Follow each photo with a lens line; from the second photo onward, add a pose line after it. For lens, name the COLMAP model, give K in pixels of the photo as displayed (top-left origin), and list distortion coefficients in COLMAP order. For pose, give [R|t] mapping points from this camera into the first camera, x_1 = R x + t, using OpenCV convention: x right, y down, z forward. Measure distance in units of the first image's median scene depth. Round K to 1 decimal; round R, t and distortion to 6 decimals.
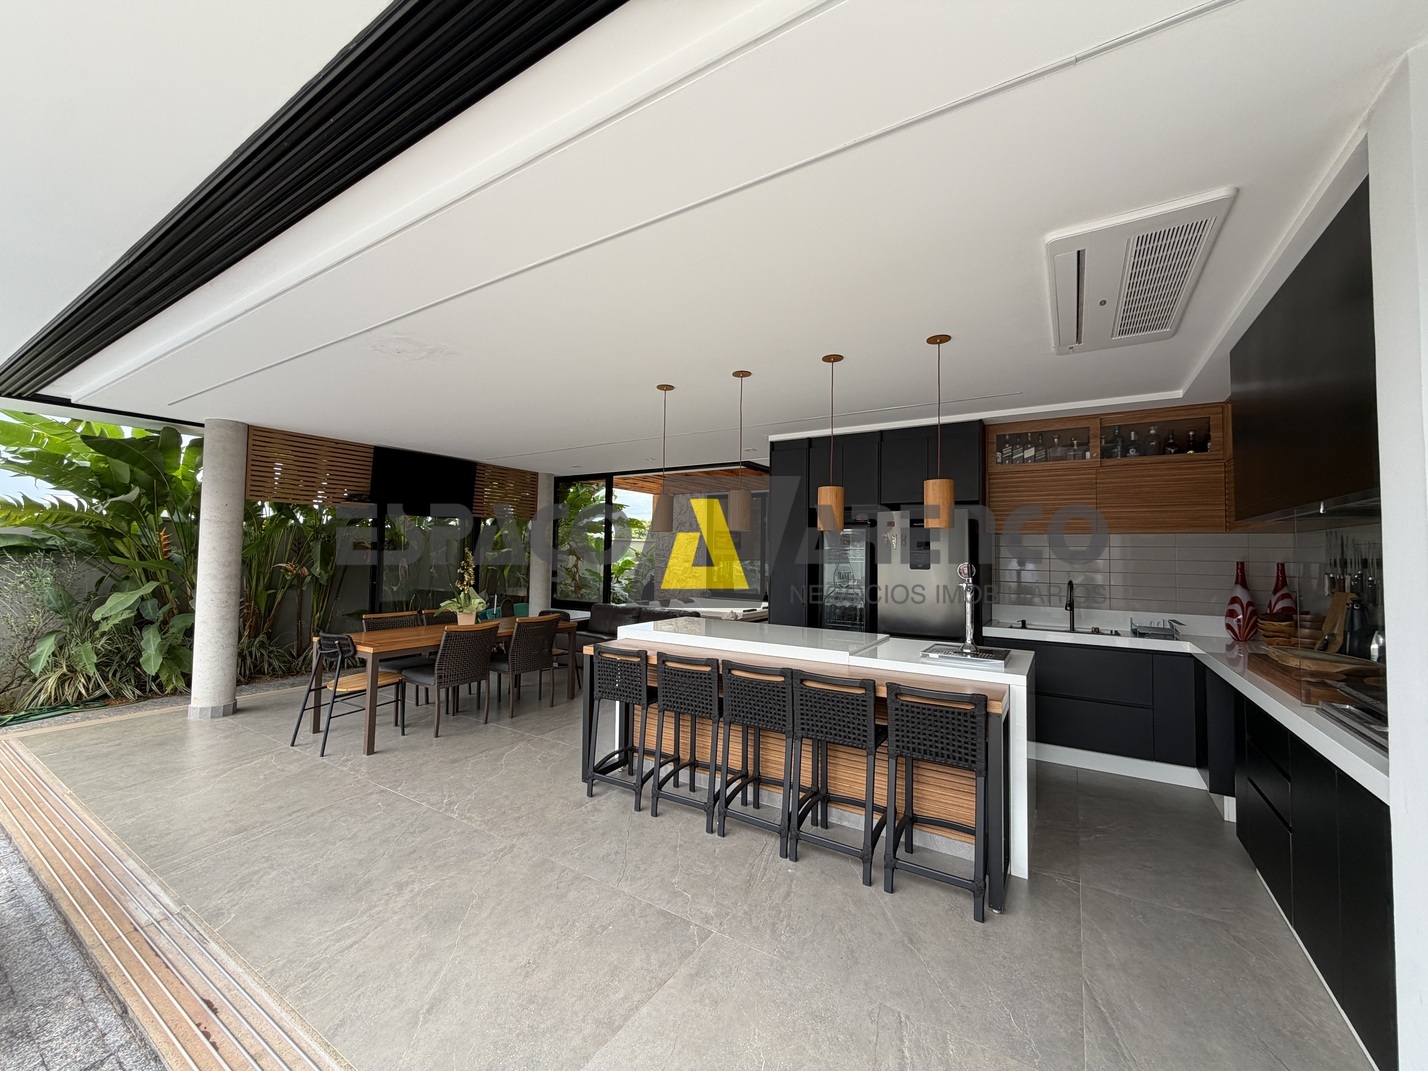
lens RADIAL K [[570.0, 0, 707.1], [0, 570.0, 533.2], [0, 0, 1]] dist [0.000721, -0.000027]
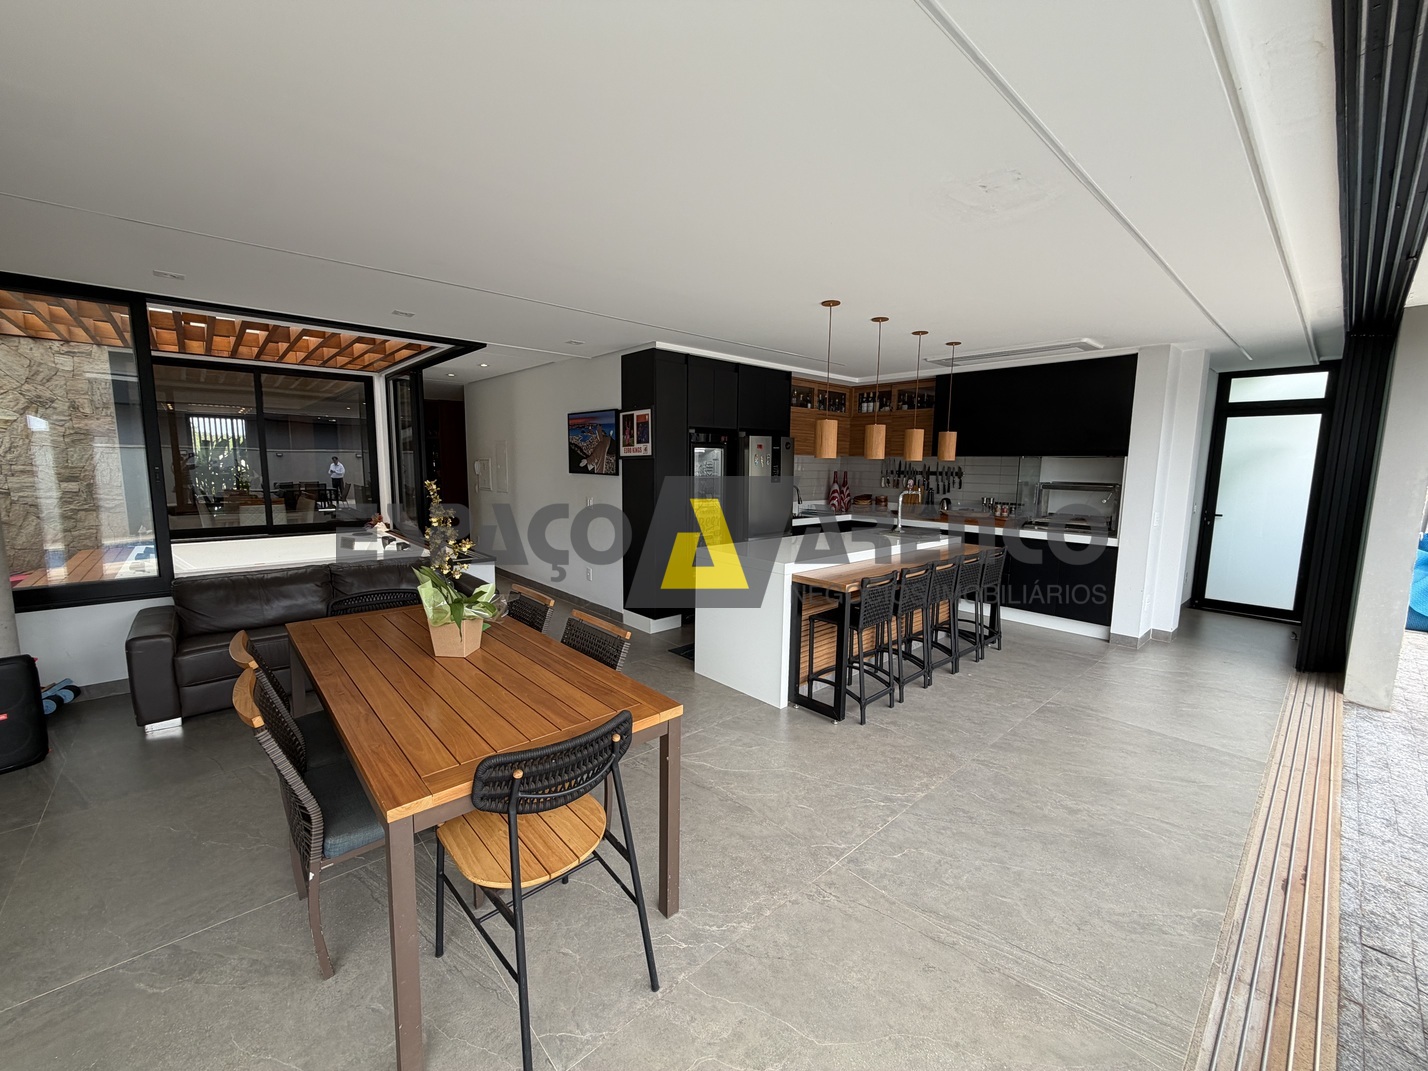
lens RADIAL K [[570.0, 0, 707.1], [0, 570.0, 533.2], [0, 0, 1]] dist [0.000721, -0.000027]
pose [[0.270472, -0.132750, 0.953531, -1.099526], [-0.044427, 0.987671, 0.150105, -0.013559], [-0.961702, -0.082962, 0.261240, 0.939457]]
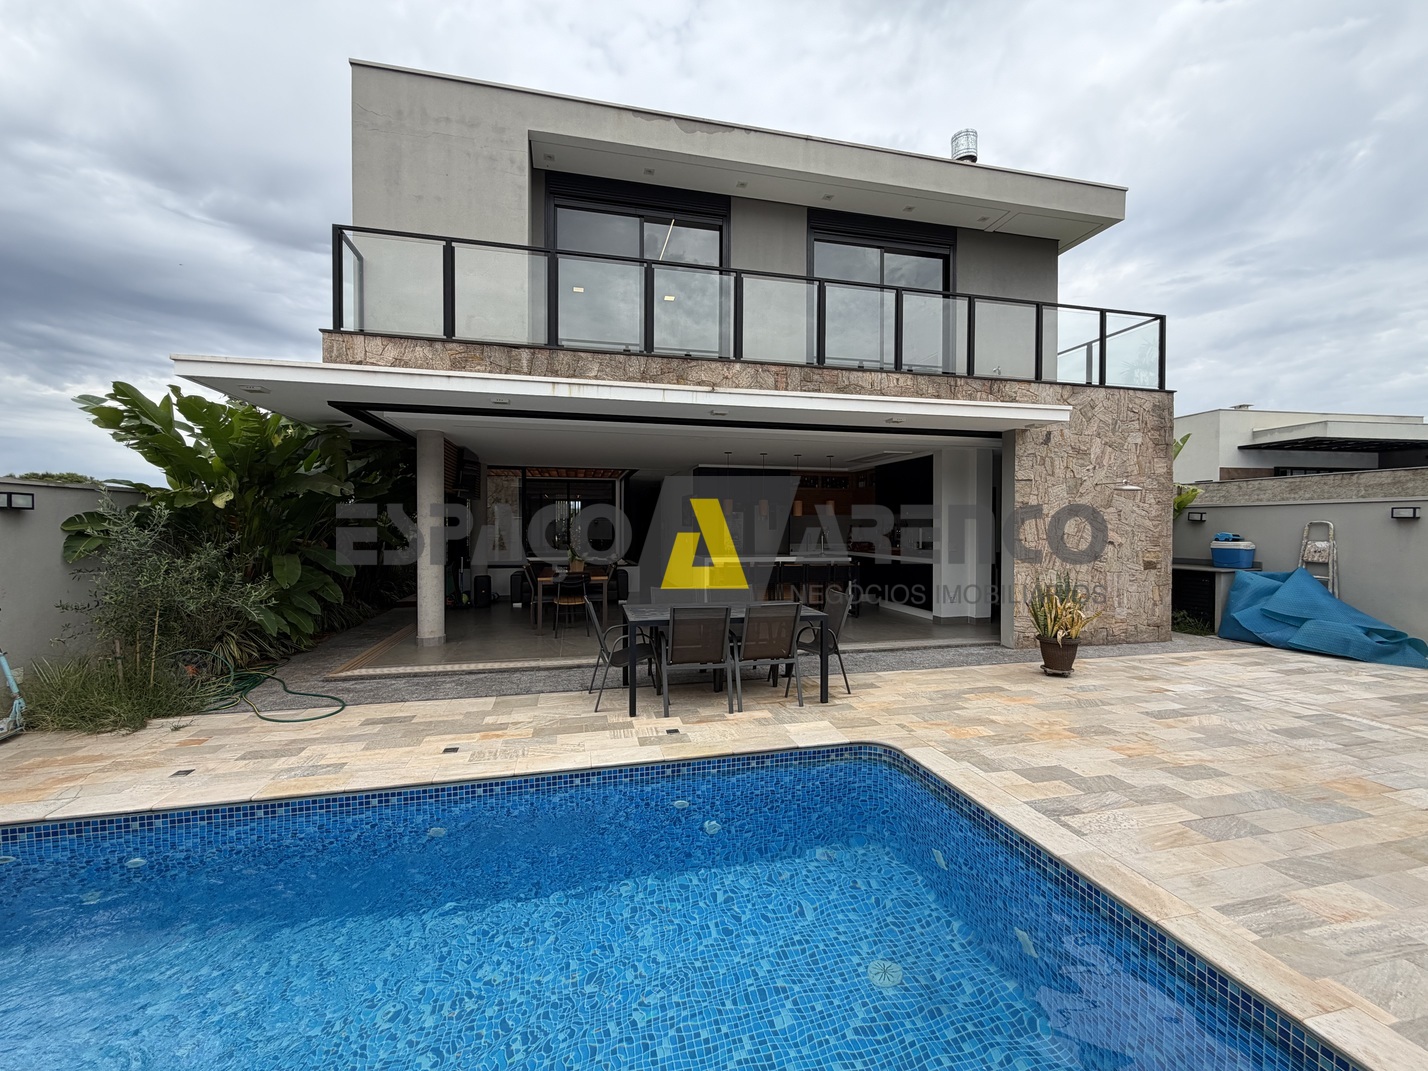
lens RADIAL K [[570.0, 0, 707.1], [0, 570.0, 533.2], [0, 0, 1]] dist [0.000721, -0.000027]
pose [[0.695831, -0.024007, 0.717805, -1.844174], [-0.019925, 0.998411, 0.052707, -0.049995], [-0.717929, -0.050977, 0.694247, -0.577200]]
